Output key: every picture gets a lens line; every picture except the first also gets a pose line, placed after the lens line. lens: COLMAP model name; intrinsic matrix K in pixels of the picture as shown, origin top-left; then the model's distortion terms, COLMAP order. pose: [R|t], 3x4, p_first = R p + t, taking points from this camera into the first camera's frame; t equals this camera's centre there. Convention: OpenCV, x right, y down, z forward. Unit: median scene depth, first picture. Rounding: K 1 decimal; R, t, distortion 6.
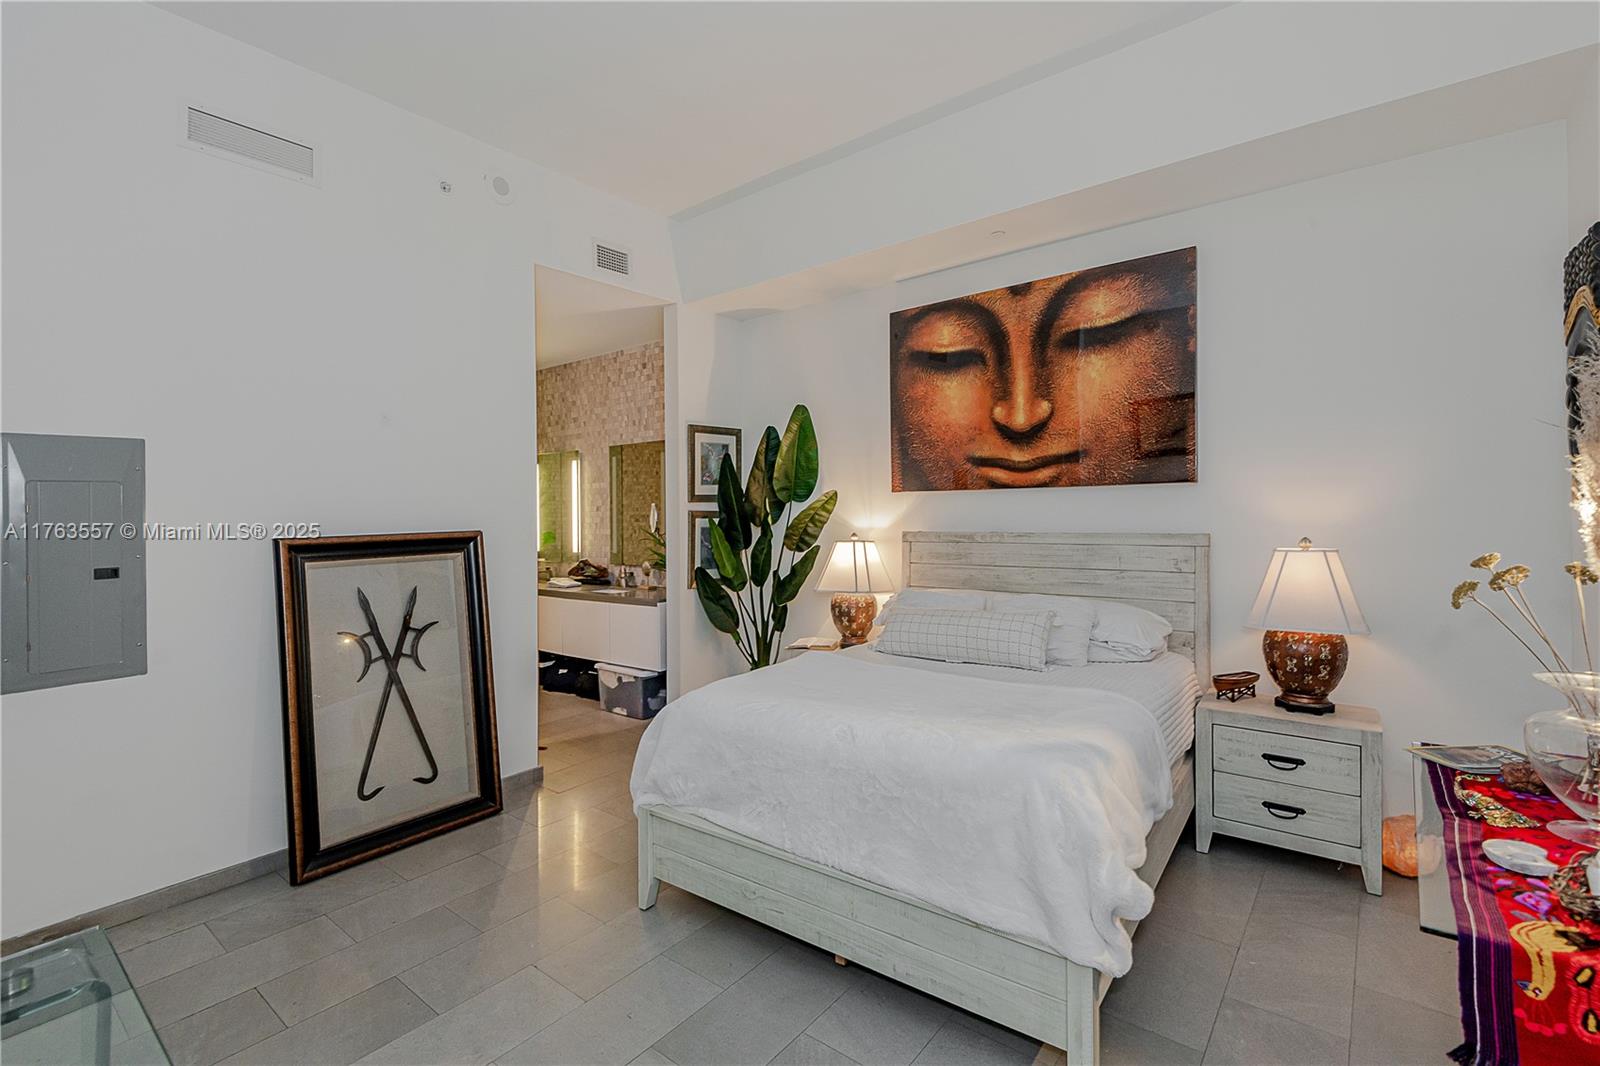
lens RADIAL K [[720.5, 0, 745.9], [0, 720.5, 502.9], [0, 0, 1]] dist [0.028614, -0.014410]
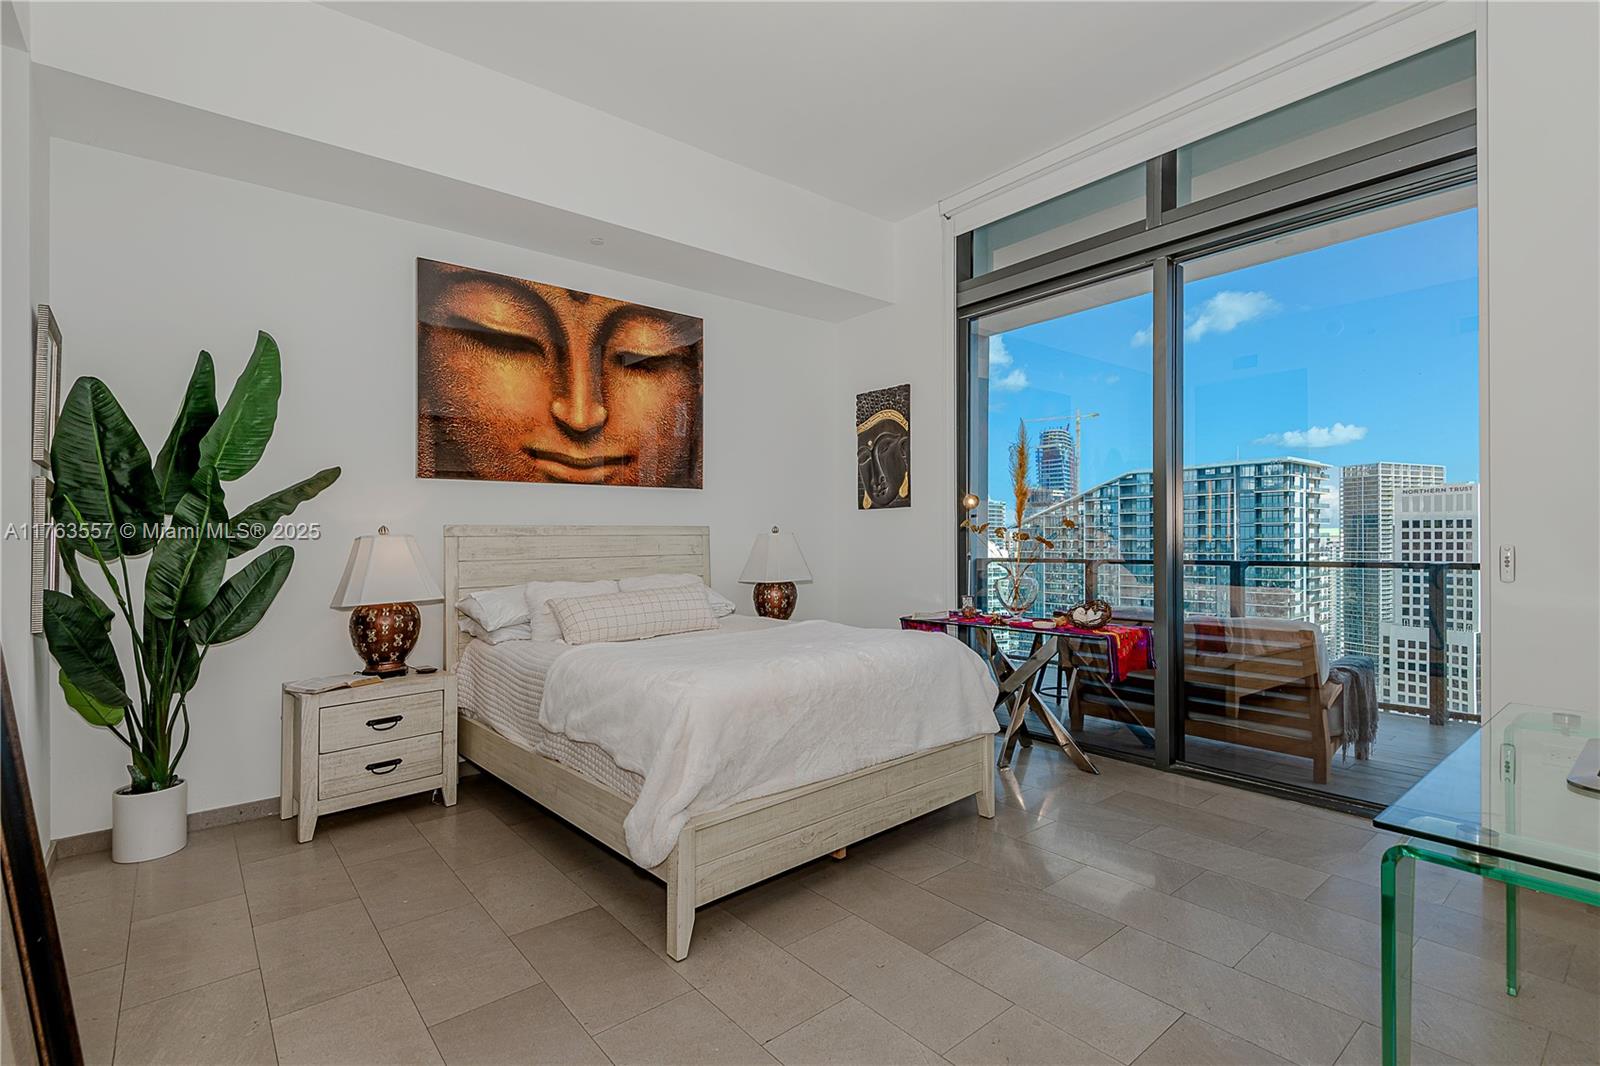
lens RADIAL K [[720.5, 0, 816.6], [0, 720.5, 535.6], [0, 0, 1]] dist [0.028614, -0.014410]
pose [[0.170462, 0.019341, 0.985174, -0.618966], [-0.005467, 0.999811, -0.018682, 0.075240], [-0.985349, -0.002201, 0.170536, 0.491866]]
